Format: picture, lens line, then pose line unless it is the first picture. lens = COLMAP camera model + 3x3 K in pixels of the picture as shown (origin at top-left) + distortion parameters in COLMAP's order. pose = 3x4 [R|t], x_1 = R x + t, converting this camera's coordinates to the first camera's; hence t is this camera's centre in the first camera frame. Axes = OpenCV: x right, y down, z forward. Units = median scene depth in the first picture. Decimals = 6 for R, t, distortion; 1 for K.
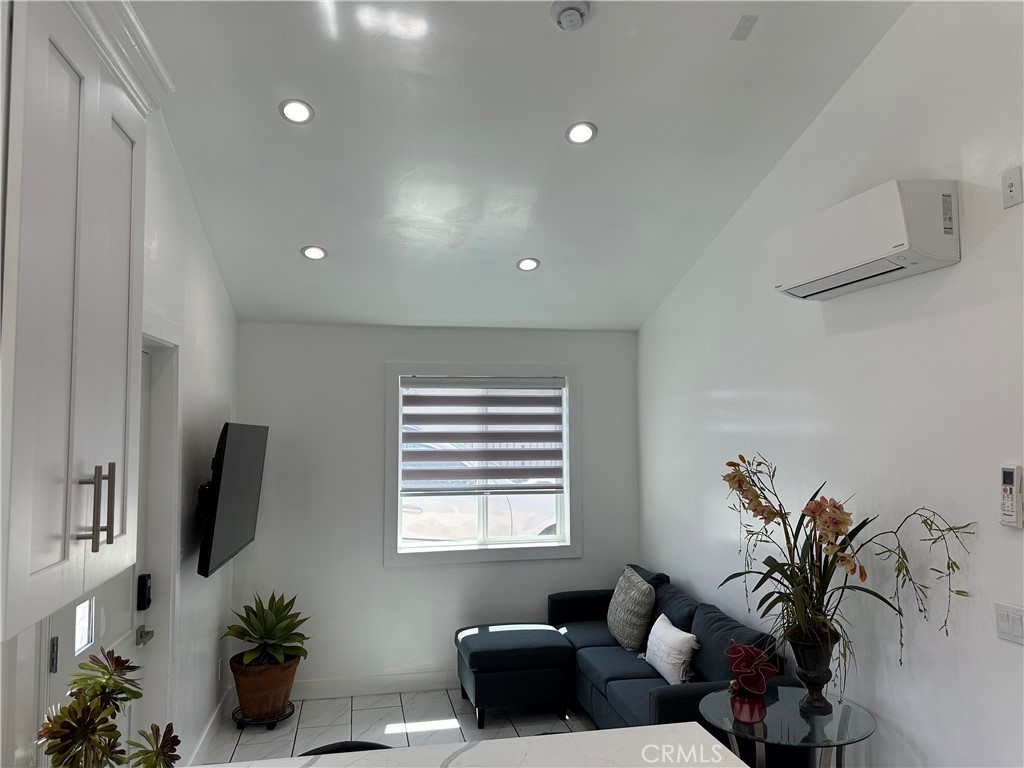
lens RADIAL K [[718.4, 0, 511.3], [0, 718.4, 385.4], [0, 0, 1]] dist [0.073056, -0.088127]
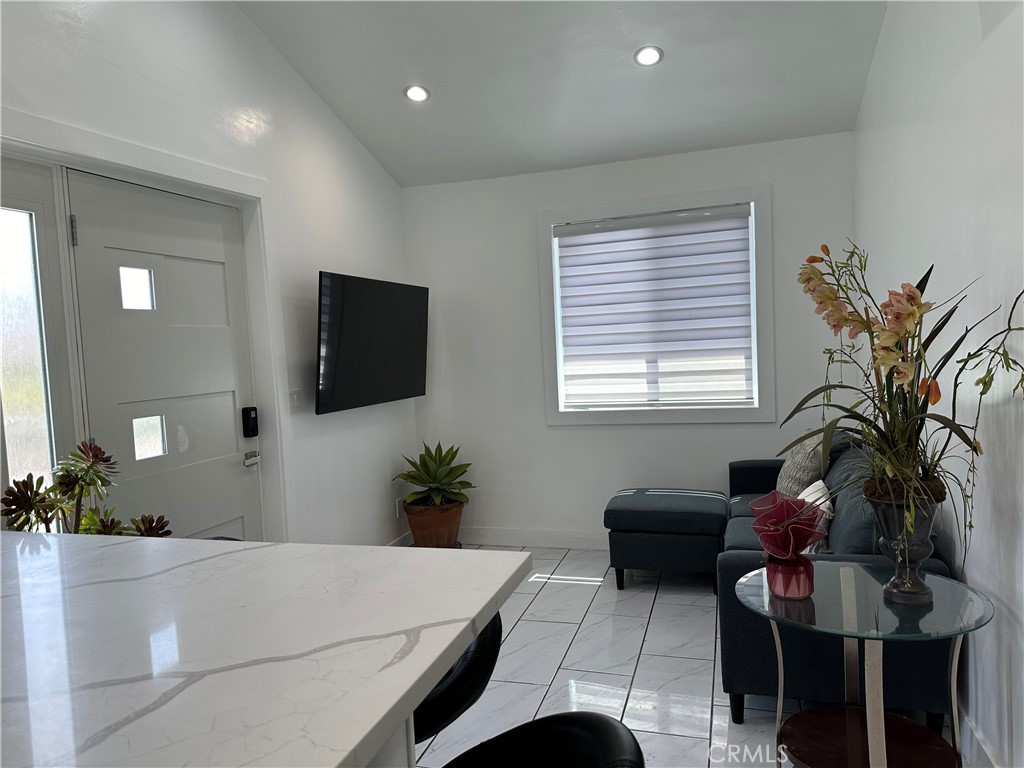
lens RADIAL K [[711.9, 0, 510.2], [0, 711.9, 387.4], [0, 0, 1]] dist [0.104025, -0.149033]
pose [[0.875042, -0.007967, -0.483982, 0.387057], [0.076232, 0.989655, 0.121537, 0.123920], [0.478007, -0.143245, 0.866597, 0.228705]]
